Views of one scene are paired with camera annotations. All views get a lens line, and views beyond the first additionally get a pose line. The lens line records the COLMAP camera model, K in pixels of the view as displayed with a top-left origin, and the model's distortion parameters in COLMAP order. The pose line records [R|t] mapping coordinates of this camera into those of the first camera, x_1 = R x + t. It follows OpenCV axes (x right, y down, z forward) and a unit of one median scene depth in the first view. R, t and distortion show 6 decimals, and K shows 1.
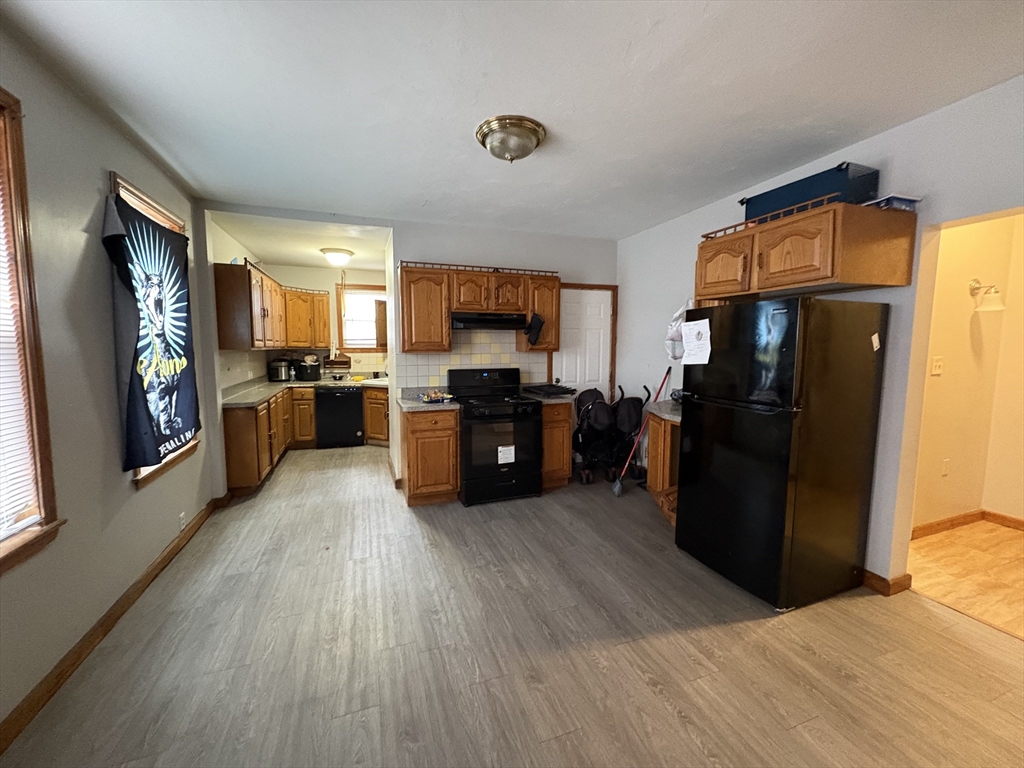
lens RADIAL K [[404.8, 0, 511.2], [0, 404.8, 383.6], [0, 0, 1]] dist [0.001609, 0.000286]
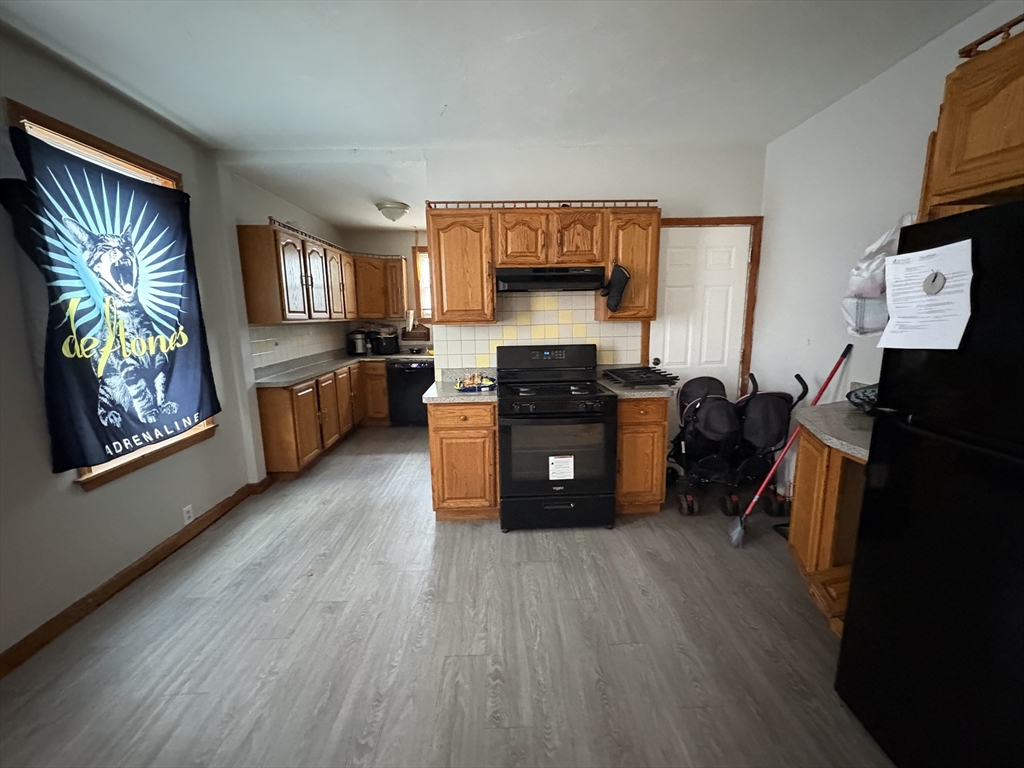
lens RADIAL K [[404.8, 0, 511.2], [0, 404.8, 383.6], [0, 0, 1]] dist [0.001609, 0.000286]
pose [[0.949102, 0.036566, -0.312840, 0.108510], [-0.011998, 0.996715, 0.080099, -0.025349], [0.314741, -0.072269, 0.946422, 0.275977]]
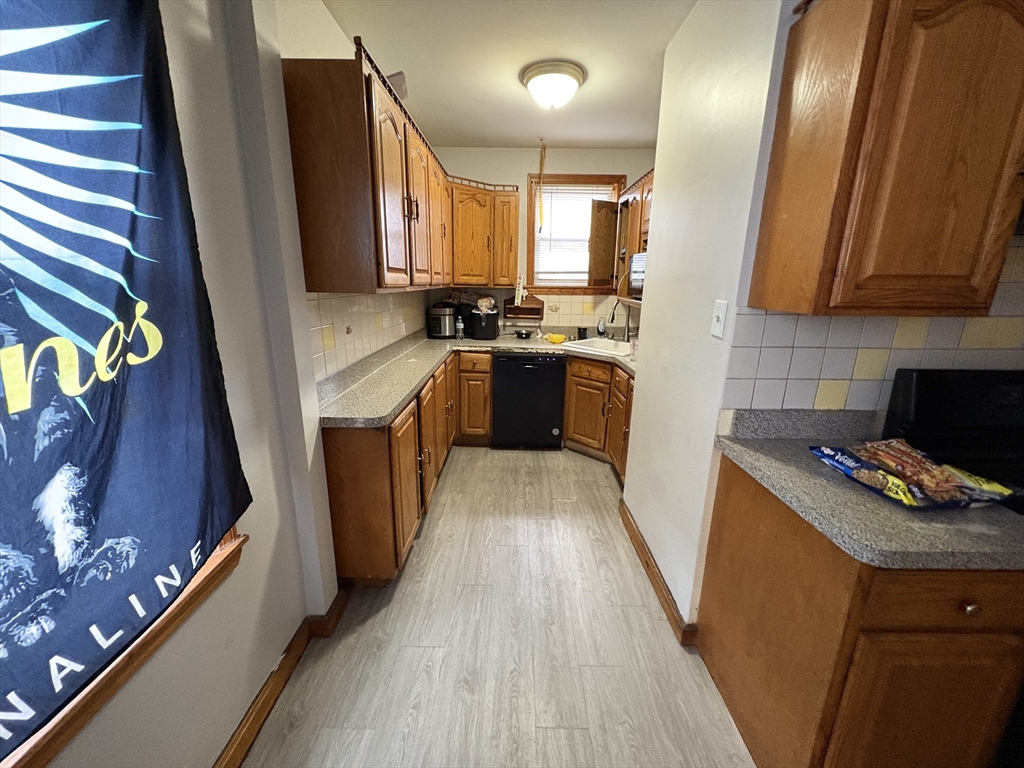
lens RADIAL K [[408.6, 0, 511.8], [0, 408.6, 386.9], [0, 0, 1]] dist [0.000034, -0.000007]
pose [[0.933106, 0.099420, -0.345584, -0.322175], [-0.043406, 0.985135, 0.166210, -0.058328], [0.356971, -0.140091, 0.923551, 0.584757]]
